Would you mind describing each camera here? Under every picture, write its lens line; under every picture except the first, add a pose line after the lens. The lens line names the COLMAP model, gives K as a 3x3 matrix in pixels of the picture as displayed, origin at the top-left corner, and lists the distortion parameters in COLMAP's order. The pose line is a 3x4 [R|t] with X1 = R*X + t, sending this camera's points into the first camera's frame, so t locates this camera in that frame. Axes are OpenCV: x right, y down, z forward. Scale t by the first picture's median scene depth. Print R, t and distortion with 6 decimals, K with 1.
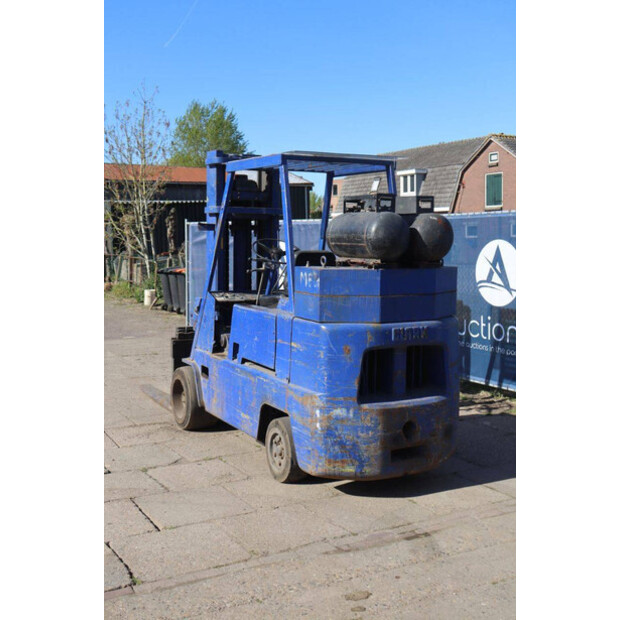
lens RADIAL K [[761.2, 0, 310.0], [0, 761.2, 310.0], [0, 0, 1]] dist [0.000843, -0.005142]
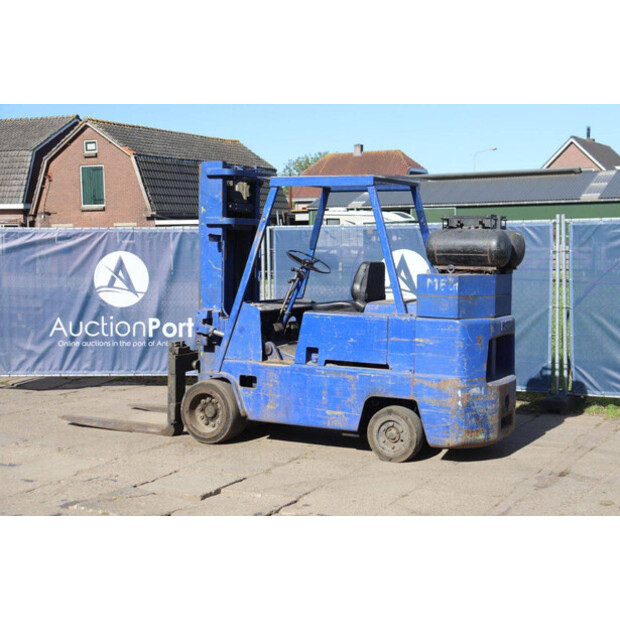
lens RADIAL K [[1003.7, 0, 310.0], [0, 1003.7, 310.0], [0, 0, 1]] dist [0.142884, 0.078032]
pose [[0.829584, -0.034996, 0.557284, -1.060421], [0.050364, 0.998656, -0.012261, 0.009755], [-0.556106, 0.038238, 0.830231, -0.210020]]
